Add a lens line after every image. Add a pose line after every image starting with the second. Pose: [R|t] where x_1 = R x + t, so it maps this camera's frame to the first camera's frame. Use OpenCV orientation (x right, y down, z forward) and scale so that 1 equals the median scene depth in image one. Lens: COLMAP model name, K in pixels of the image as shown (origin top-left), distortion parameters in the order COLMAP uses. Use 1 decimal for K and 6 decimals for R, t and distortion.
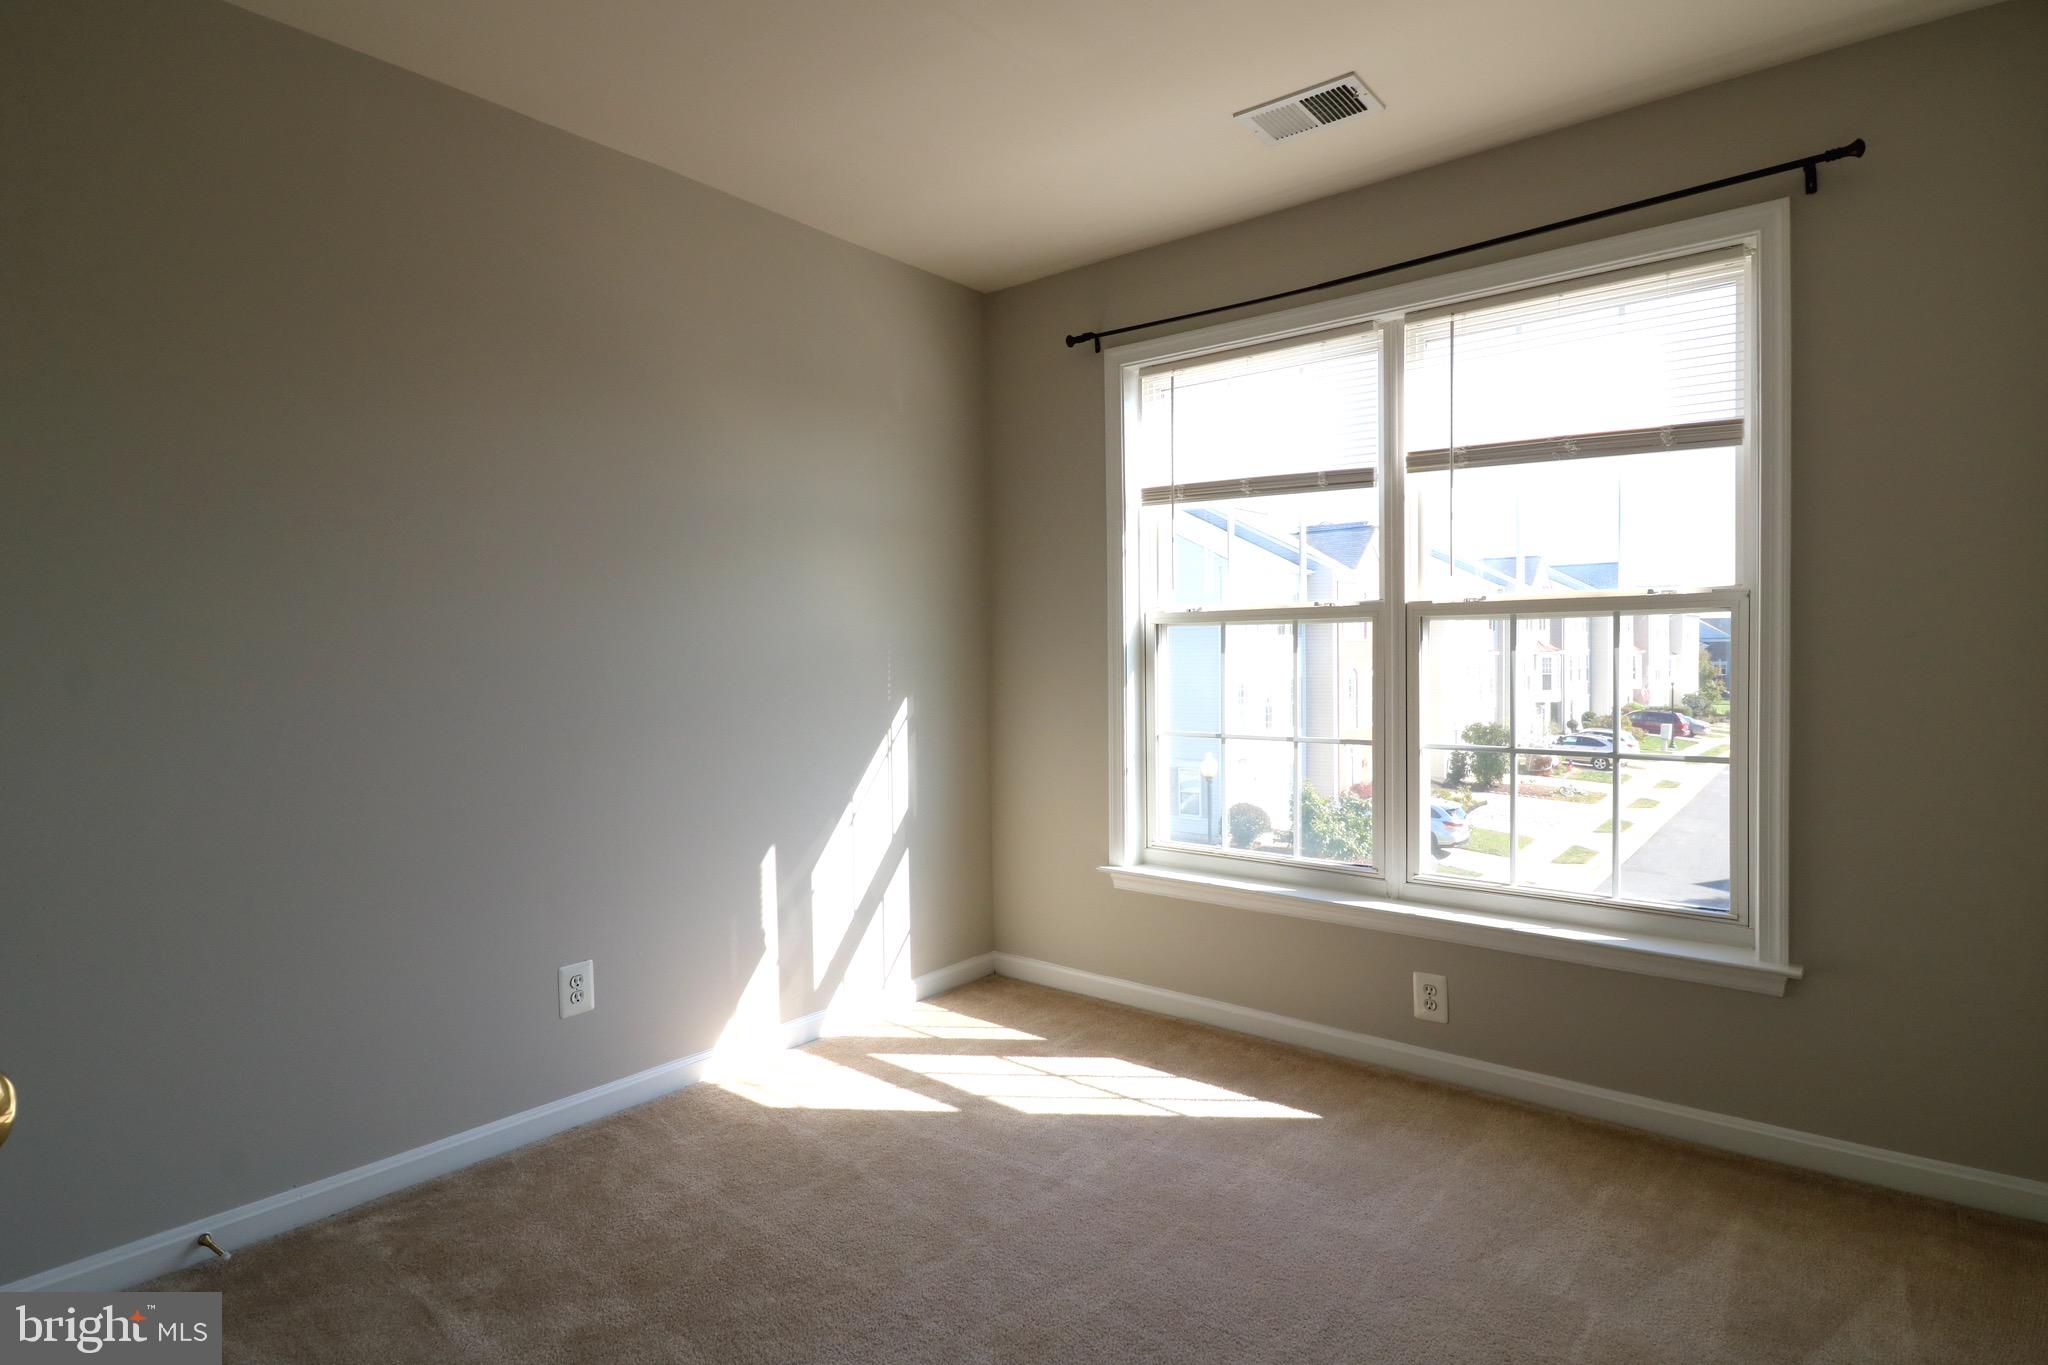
lens RADIAL K [[1064.5, 0, 1026.6], [0, 1064.5, 673.3], [0, 0, 1]] dist [0.001569, 0.000294]
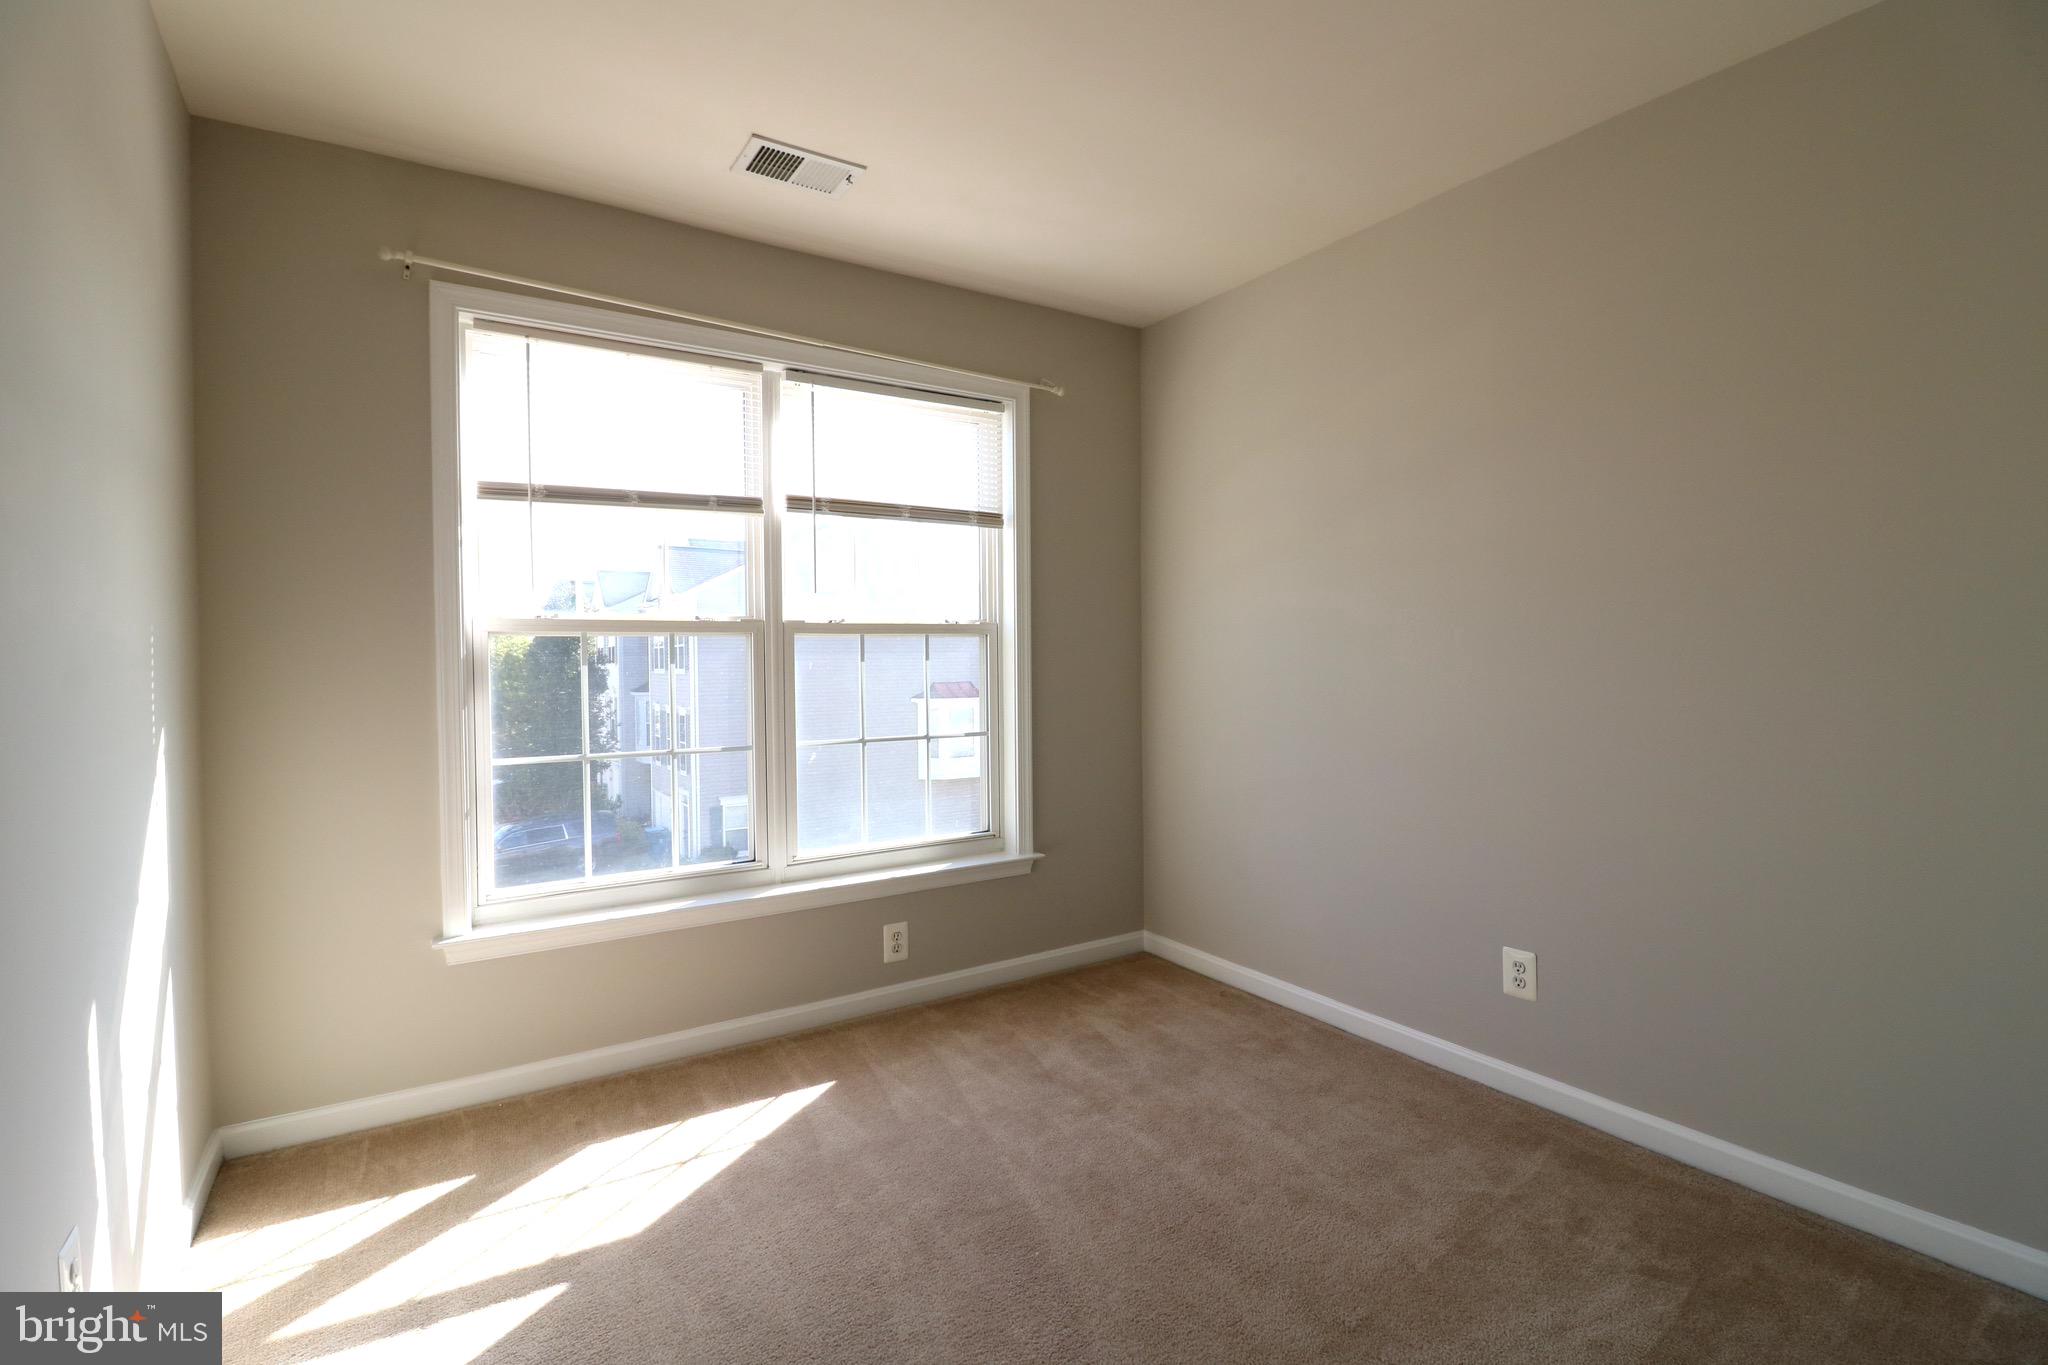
lens RADIAL K [[960.1, 0, 1024.7], [0, 960.1, 676.1], [0, 0, 1]] dist [-0.002724, -0.000348]
pose [[0.305053, -0.015021, 0.952217, -0.564673], [0.029690, 0.999540, 0.006256, -0.006047], [-0.951872, 0.026363, 0.305359, 0.456781]]
